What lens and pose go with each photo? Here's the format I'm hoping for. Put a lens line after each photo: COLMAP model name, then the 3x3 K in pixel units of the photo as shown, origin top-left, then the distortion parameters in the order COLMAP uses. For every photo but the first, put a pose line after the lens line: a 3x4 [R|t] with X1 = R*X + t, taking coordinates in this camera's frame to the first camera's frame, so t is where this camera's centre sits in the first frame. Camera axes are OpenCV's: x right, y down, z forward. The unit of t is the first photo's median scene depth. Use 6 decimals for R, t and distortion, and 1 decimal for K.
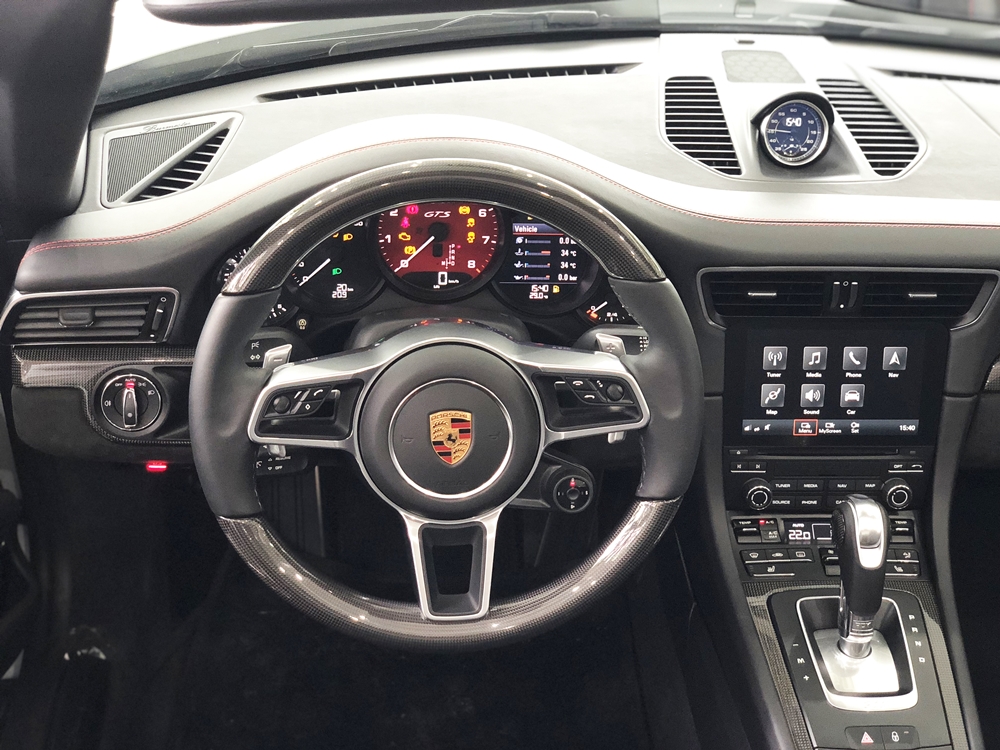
lens RADIAL K [[1513.9, 0, 499.4], [0, 1513.9, 373.9], [0, 0, 1]] dist [-0.016083, 0.000000]
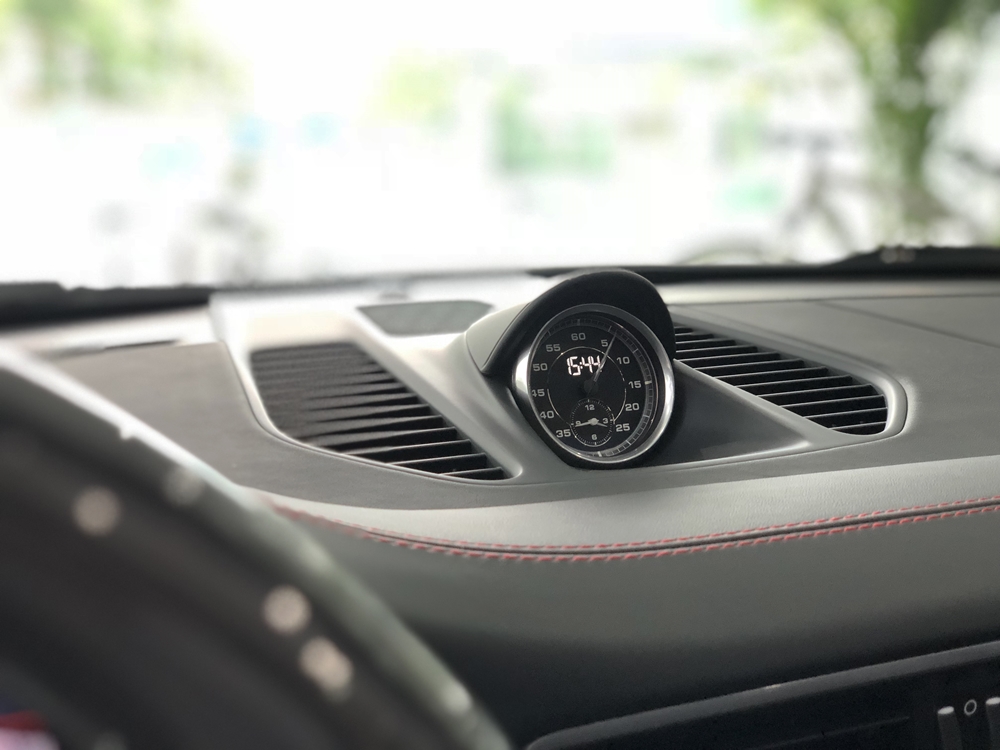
lens RADIAL K [[1513.9, 0, 500.5], [0, 1513.9, 375.4], [0, 0, 1]] dist [-0.016083, 0.000000]
pose [[0.946800, -0.139652, 0.289943, 0.056511], [0.233217, 0.918567, -0.319132, -0.040937], [-0.221764, 0.369774, 0.902268, 0.643430]]
